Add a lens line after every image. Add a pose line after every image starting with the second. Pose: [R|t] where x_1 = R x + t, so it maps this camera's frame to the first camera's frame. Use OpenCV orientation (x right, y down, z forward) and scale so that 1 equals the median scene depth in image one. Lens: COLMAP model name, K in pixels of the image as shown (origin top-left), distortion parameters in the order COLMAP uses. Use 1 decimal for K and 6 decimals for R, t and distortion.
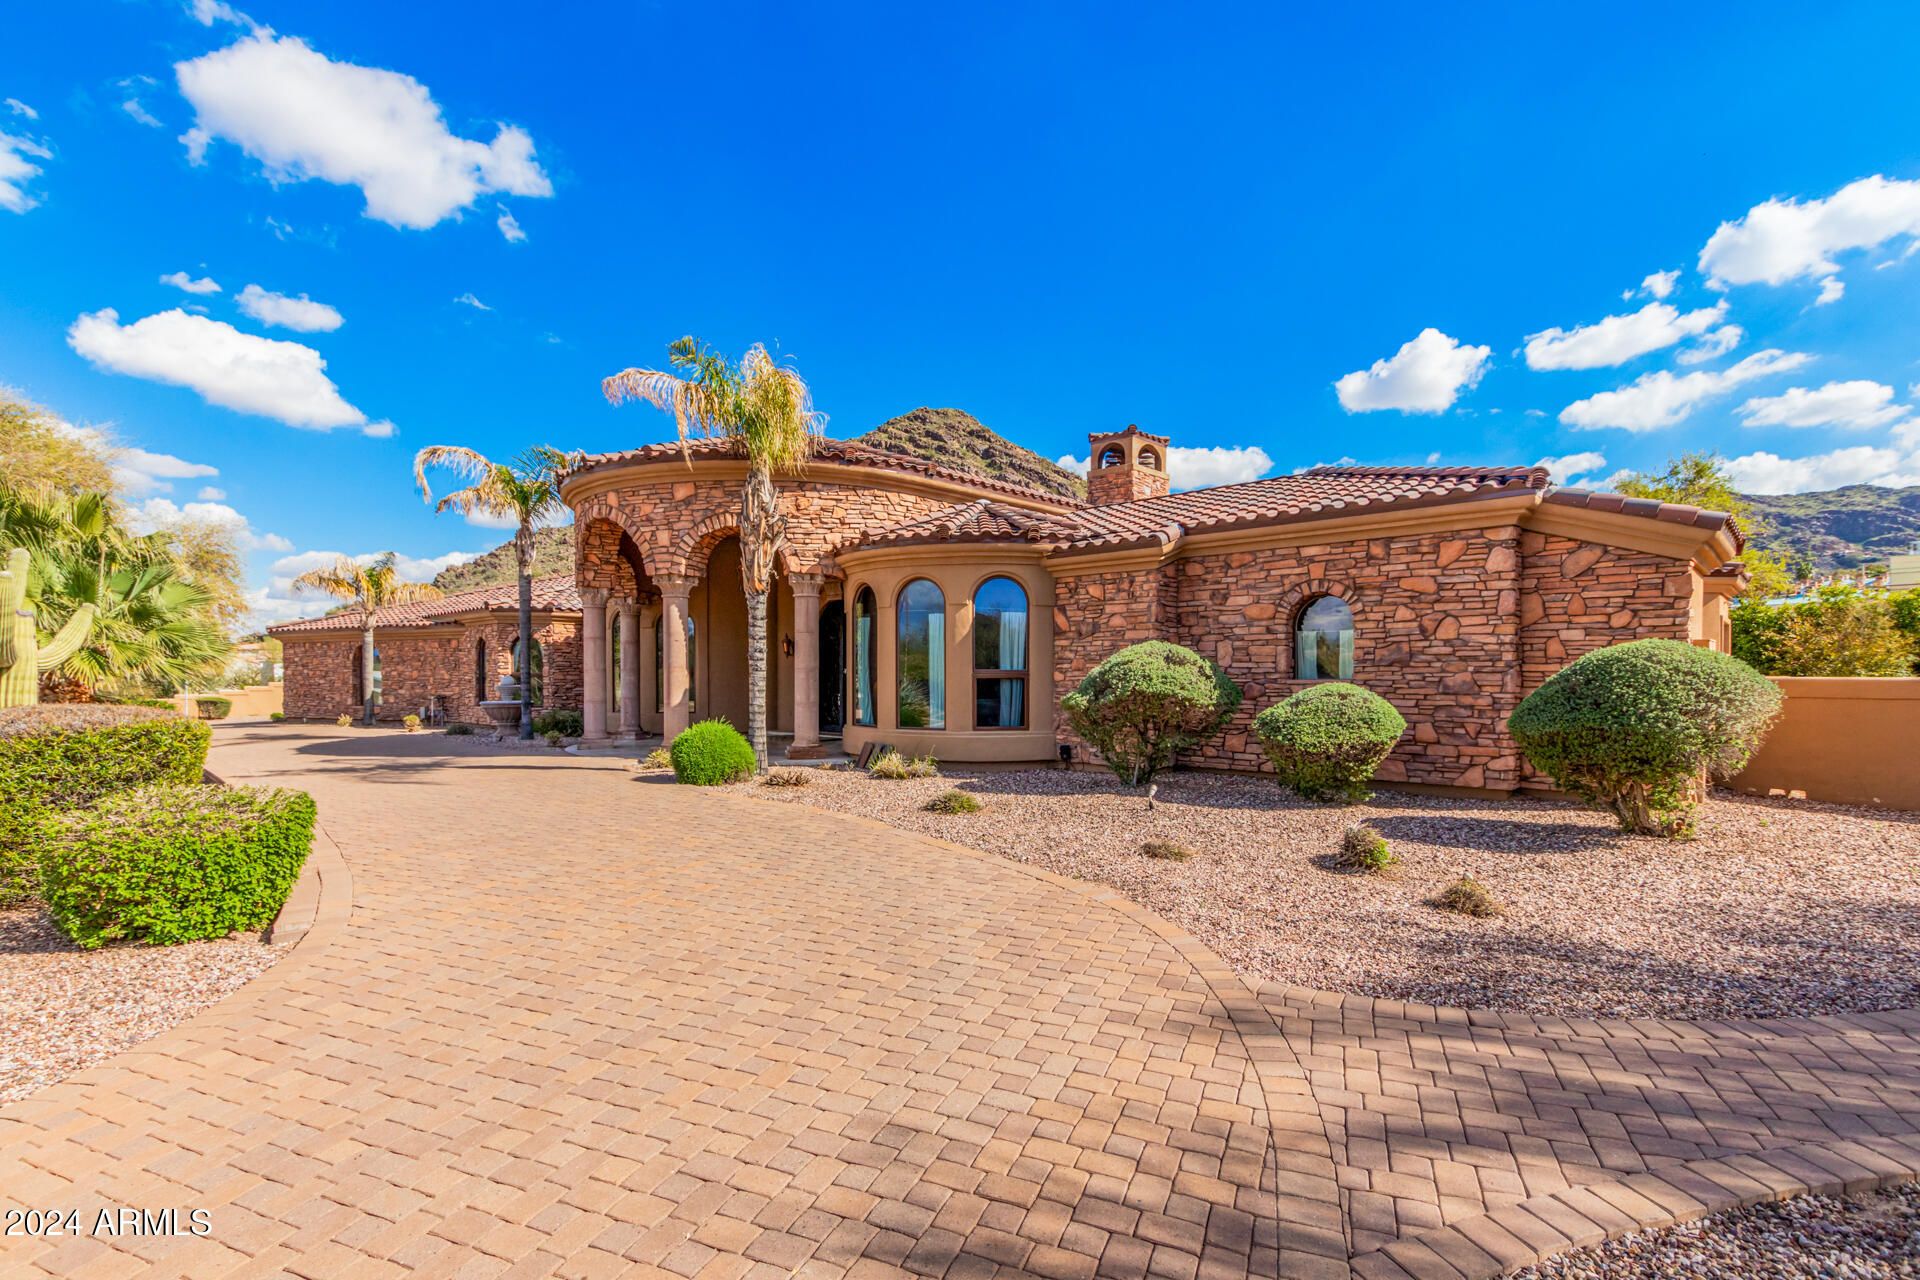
lens RADIAL K [[890.9, 0, 971.7], [0, 890.9, 712.0], [0, 0, 1]] dist [0.008699, 0.000304]
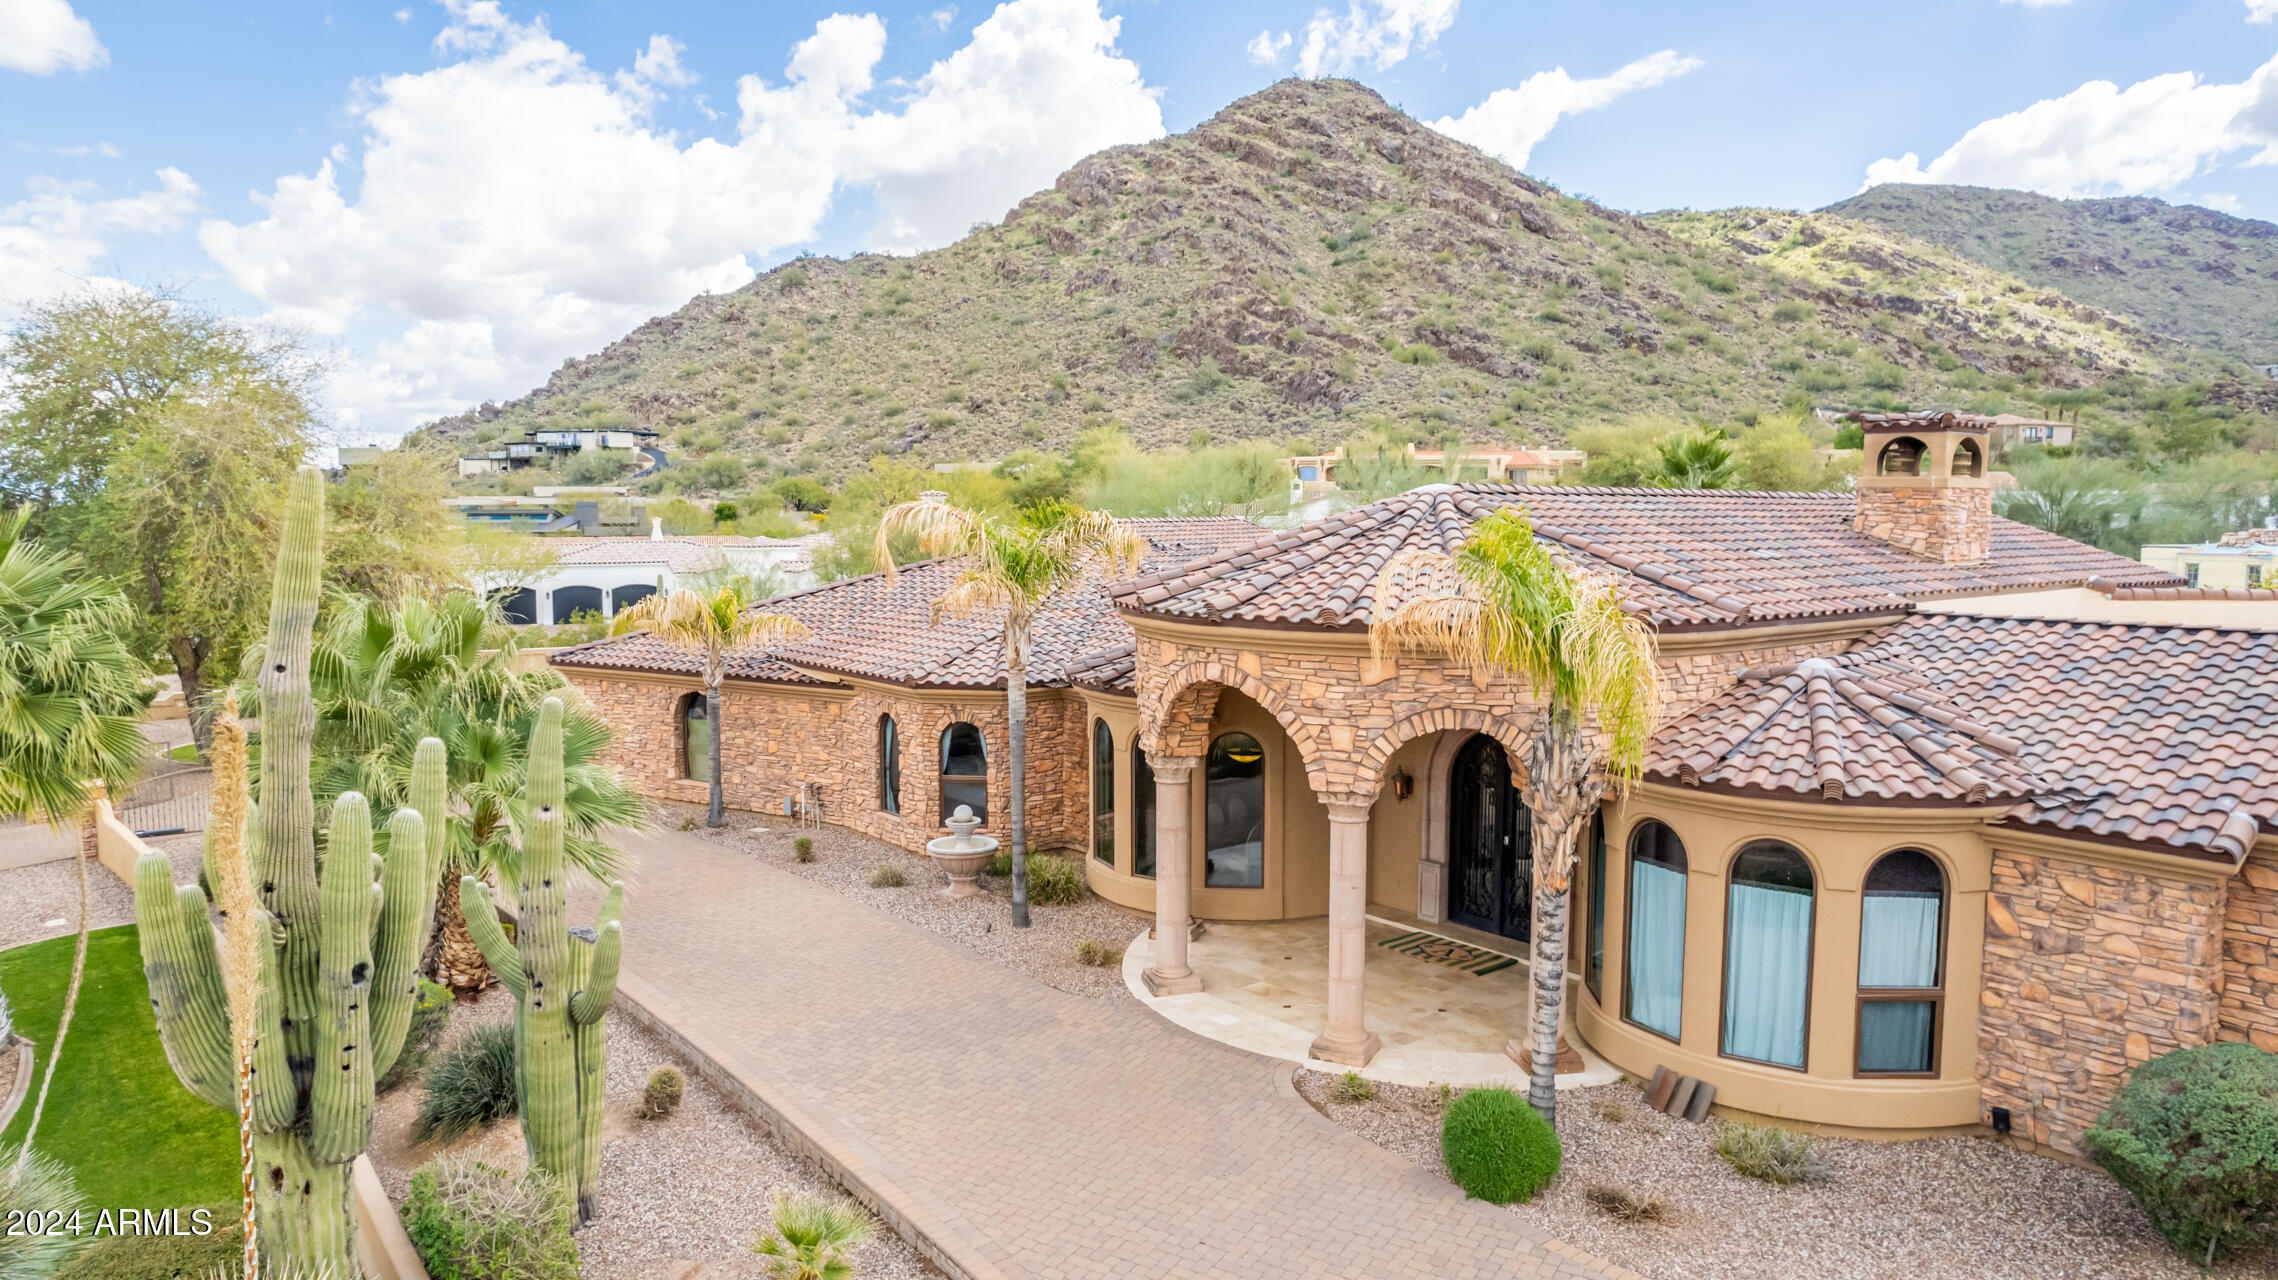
lens RADIAL K [[1460.9, 0, 1149.2], [0, 1460.9, 650.4], [0, 0, 1]] dist [-0.049363, 0.013003]
pose [[0.990779, 0.015711, -0.134577, -0.222509], [-0.008012, 0.998310, 0.057563, -0.208558], [0.135254, -0.055954, 0.989230, -0.054973]]
